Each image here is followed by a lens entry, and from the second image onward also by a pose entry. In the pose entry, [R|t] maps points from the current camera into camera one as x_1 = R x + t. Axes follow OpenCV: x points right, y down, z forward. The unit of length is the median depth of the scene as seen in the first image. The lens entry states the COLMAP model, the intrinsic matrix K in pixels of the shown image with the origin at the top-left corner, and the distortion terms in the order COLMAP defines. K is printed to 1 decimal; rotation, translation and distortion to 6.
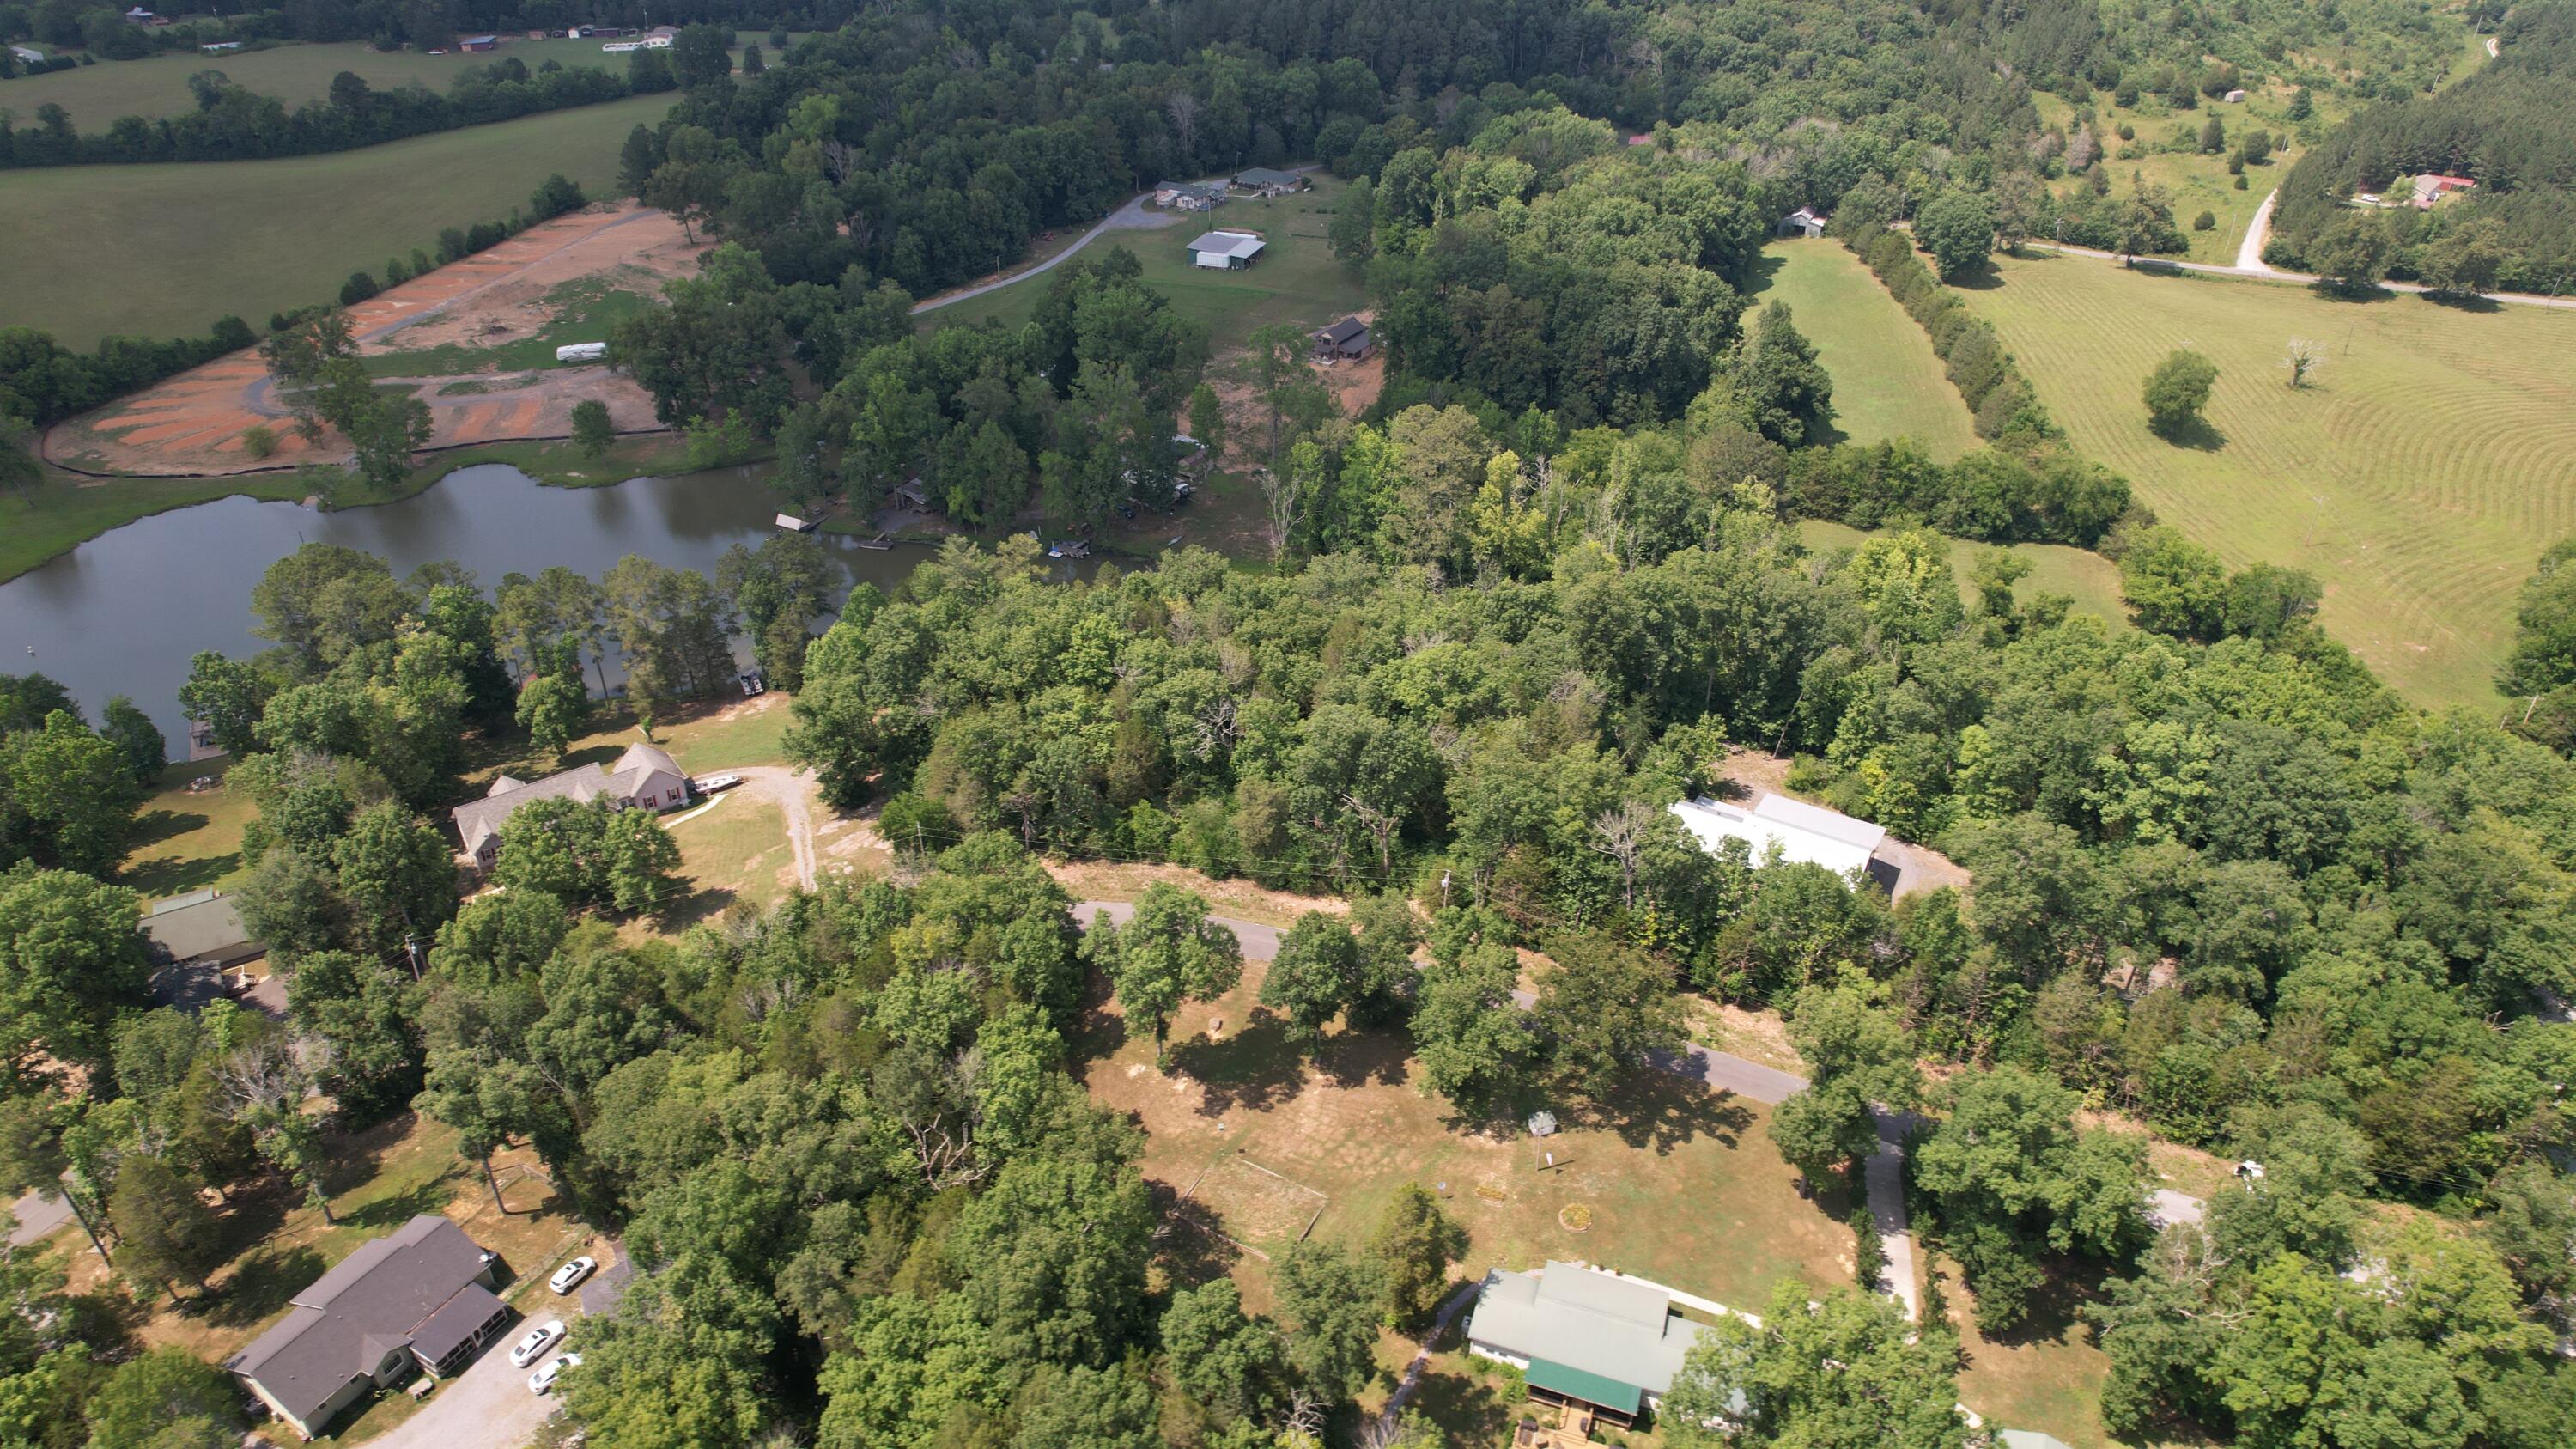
lens RADIAL K [[1649.1, 0, 1303.9], [0, 1649.1, 721.9], [0, 0, 1]] dist [-0.079340, 0.071732]
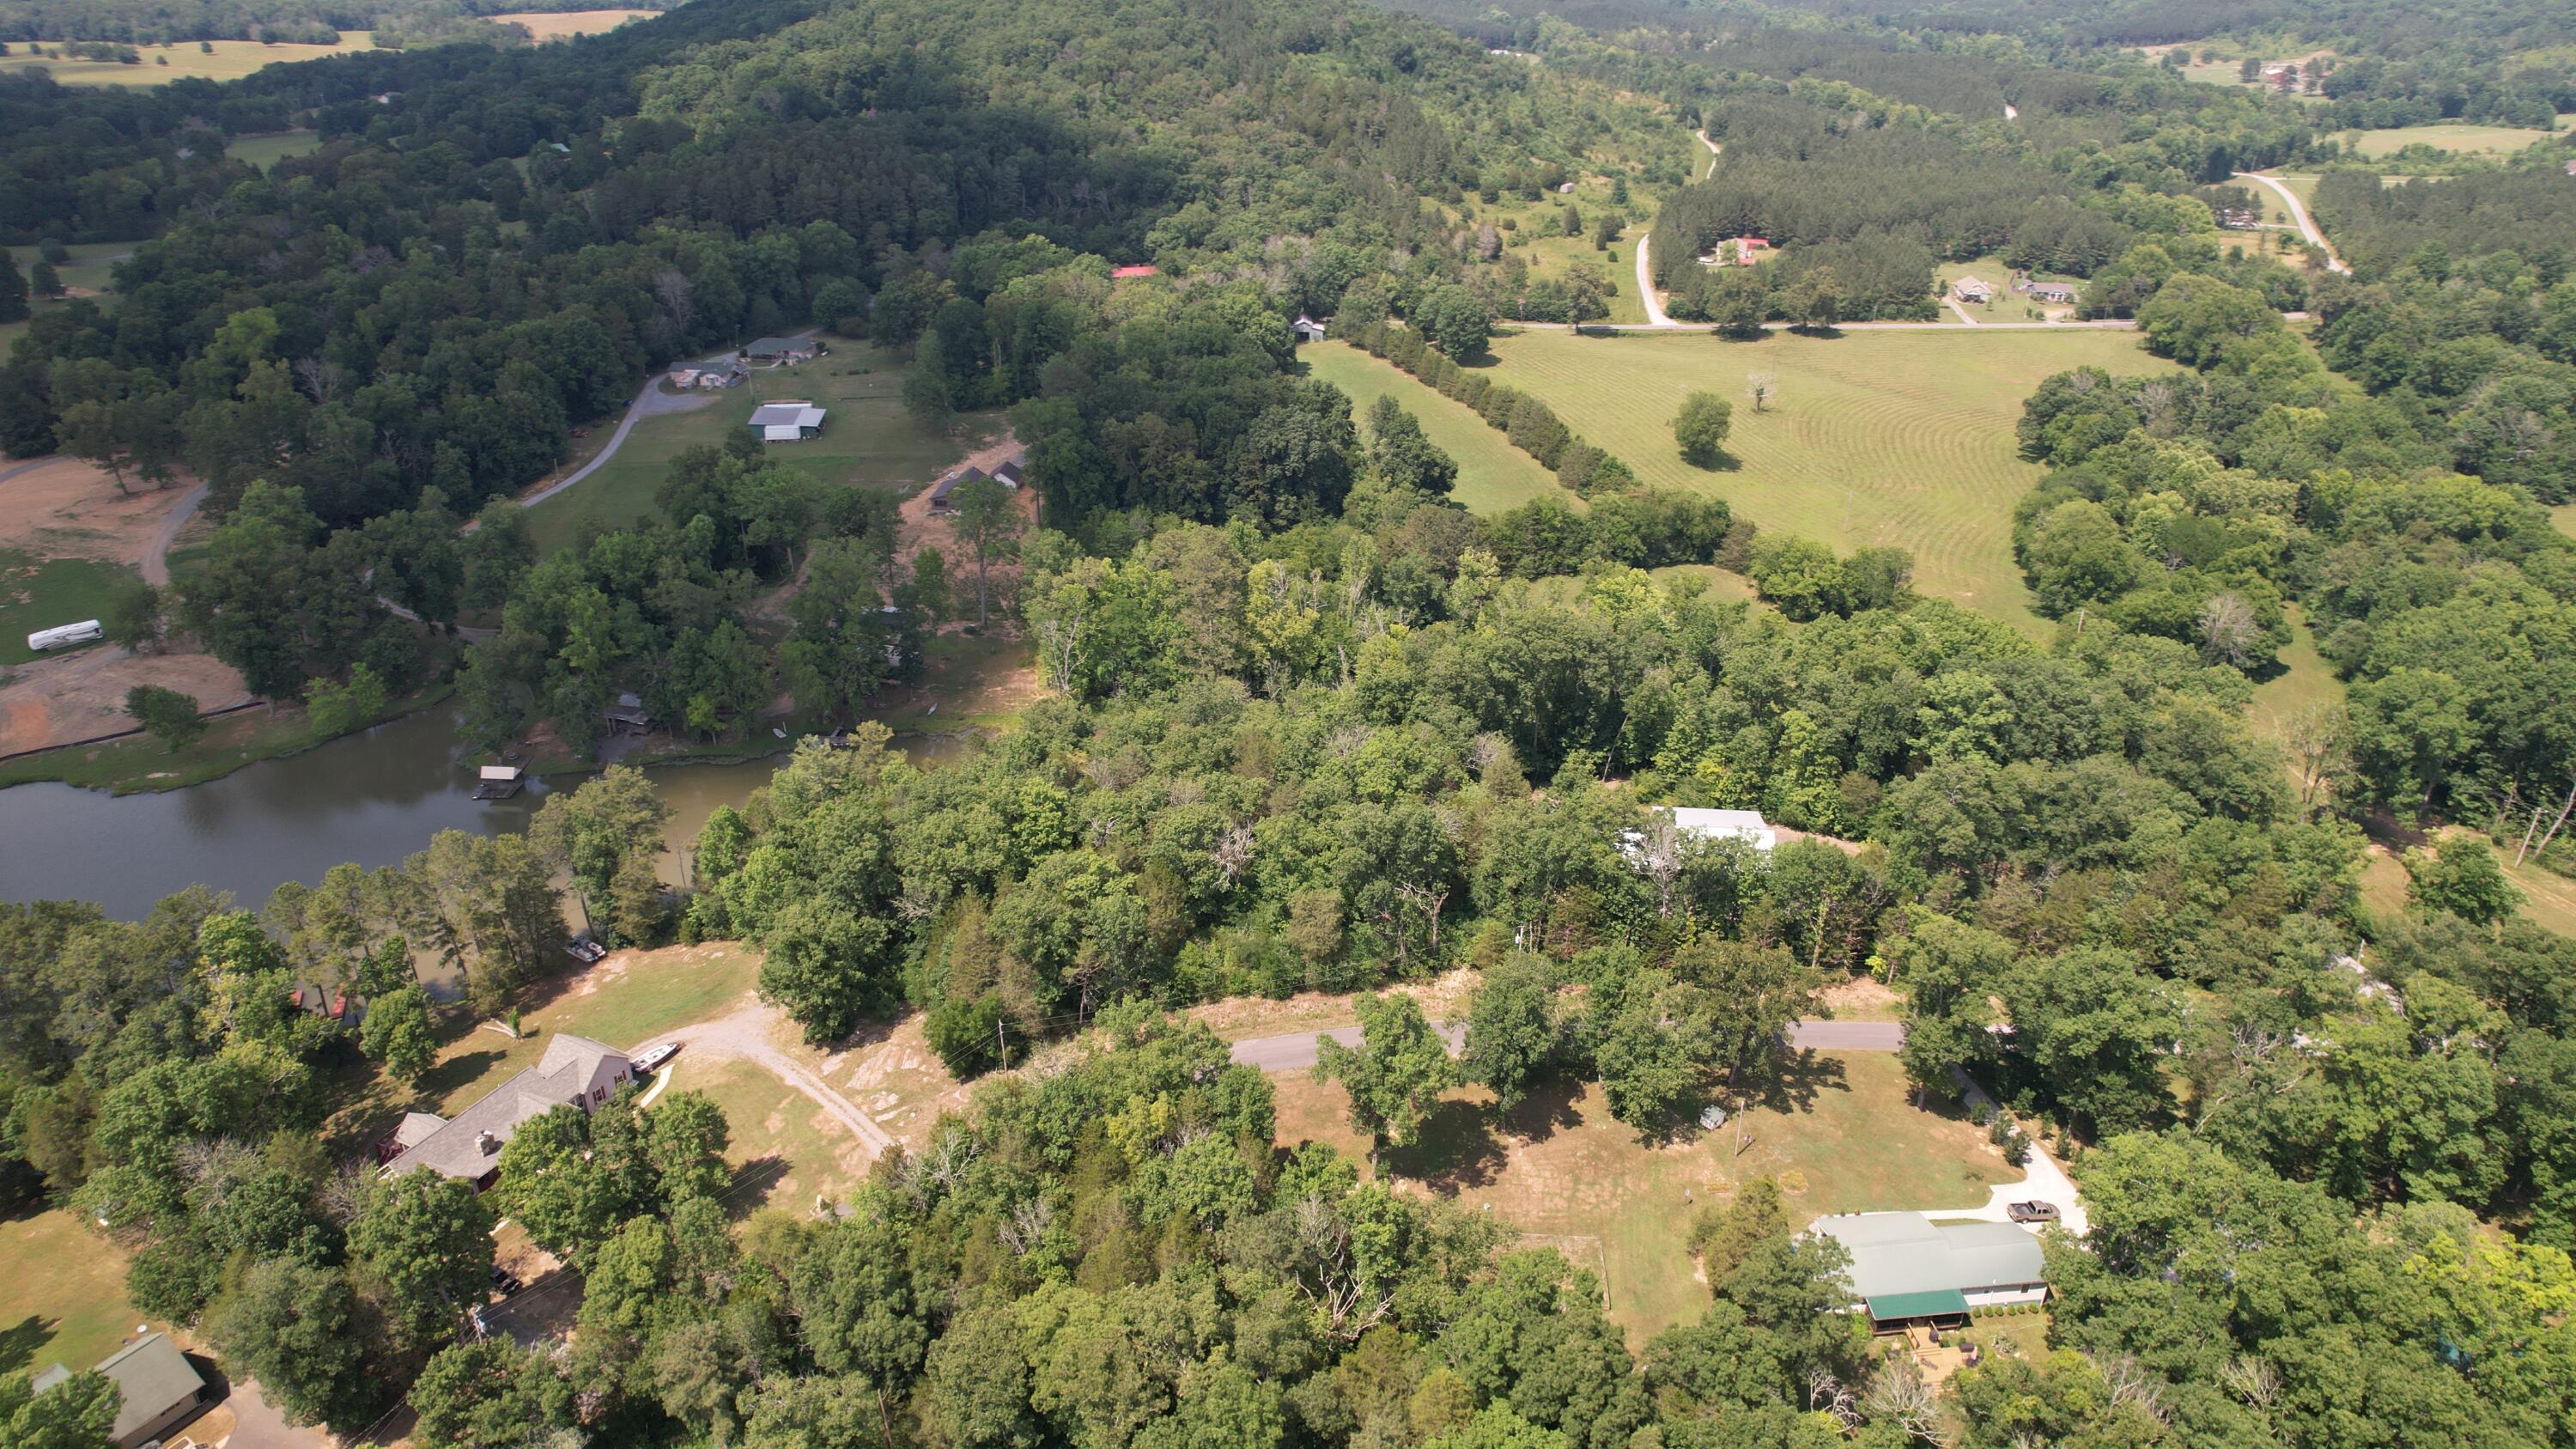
lens RADIAL K [[1649.1, 0, 1308.8], [0, 1649.1, 706.6], [0, 0, 1]] dist [-0.079340, 0.071732]
pose [[0.899802, -0.192912, 0.391334, -0.260932], [0.226248, 0.973229, -0.040454, -0.022823], [-0.373053, 0.124939, 0.919359, 0.029108]]
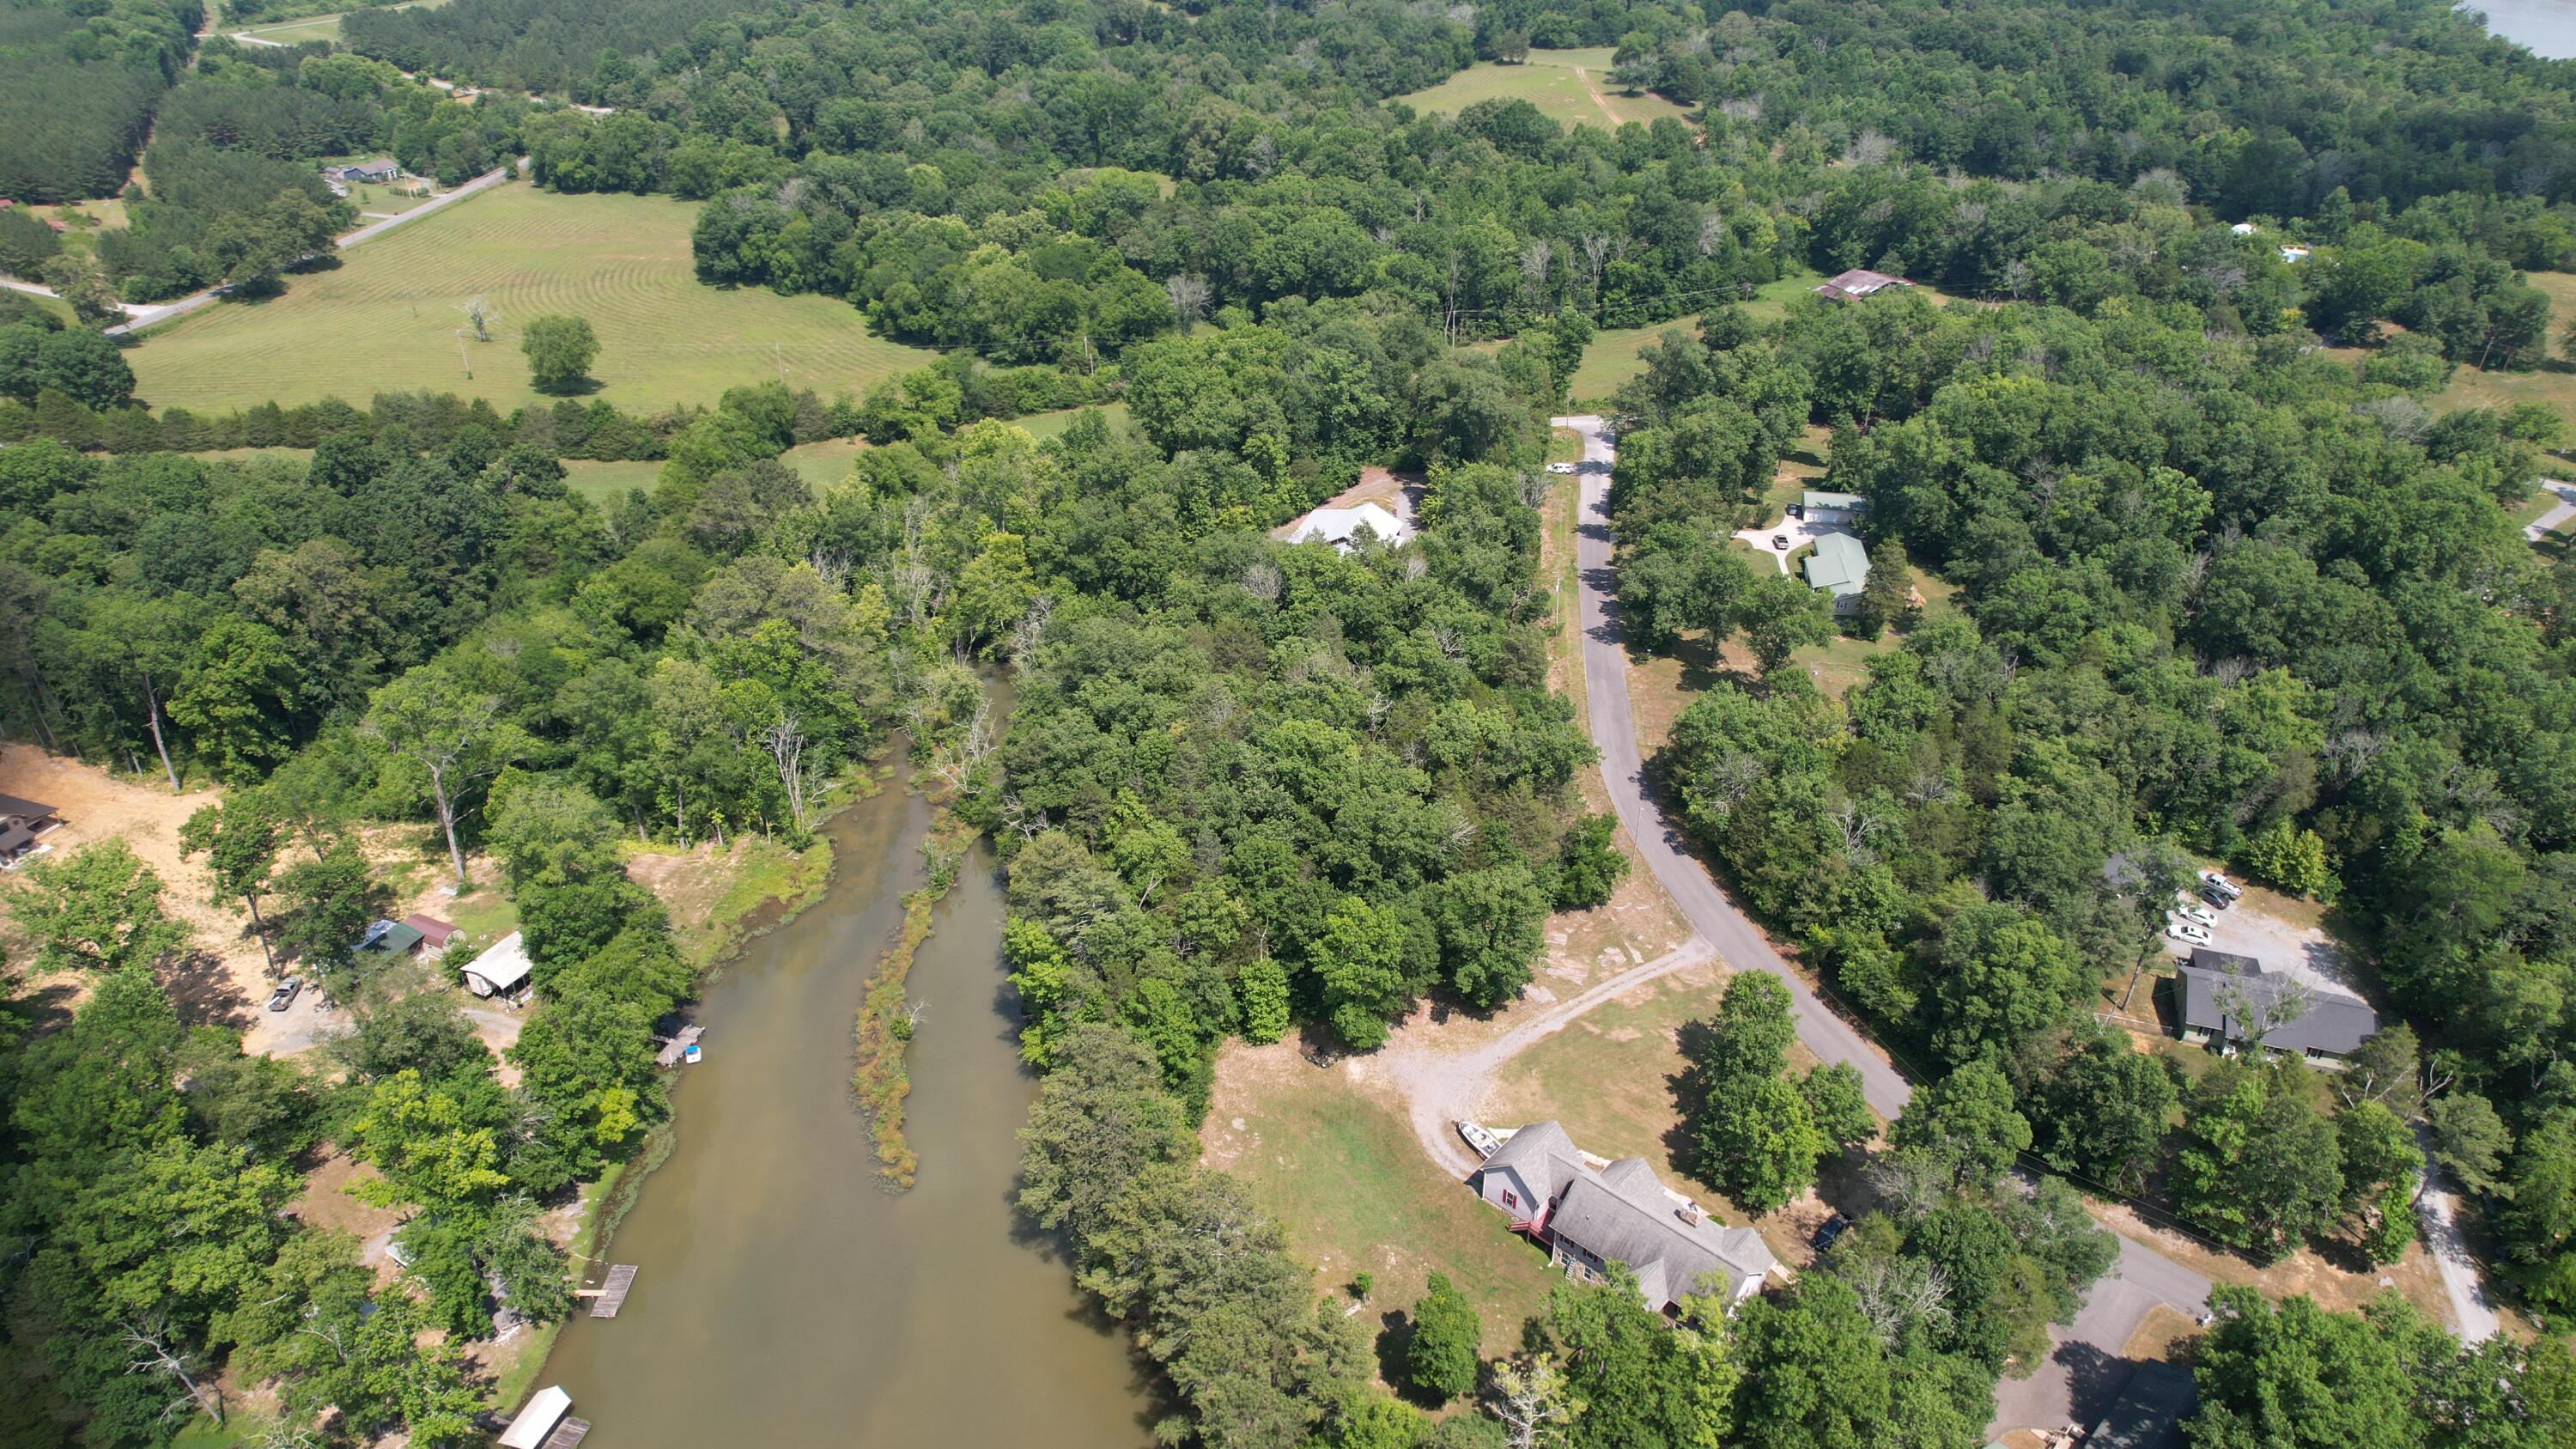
lens RADIAL K [[1649.1, 0, 1305.2], [0, 1649.1, 717.1], [0, 0, 1]] dist [-0.079340, 0.071732]
pose [[-0.192826, -0.509099, 0.838830, -0.663967], [0.507439, 0.679947, 0.529318, -0.407171], [-0.839835, 0.527722, 0.127225, 0.647691]]
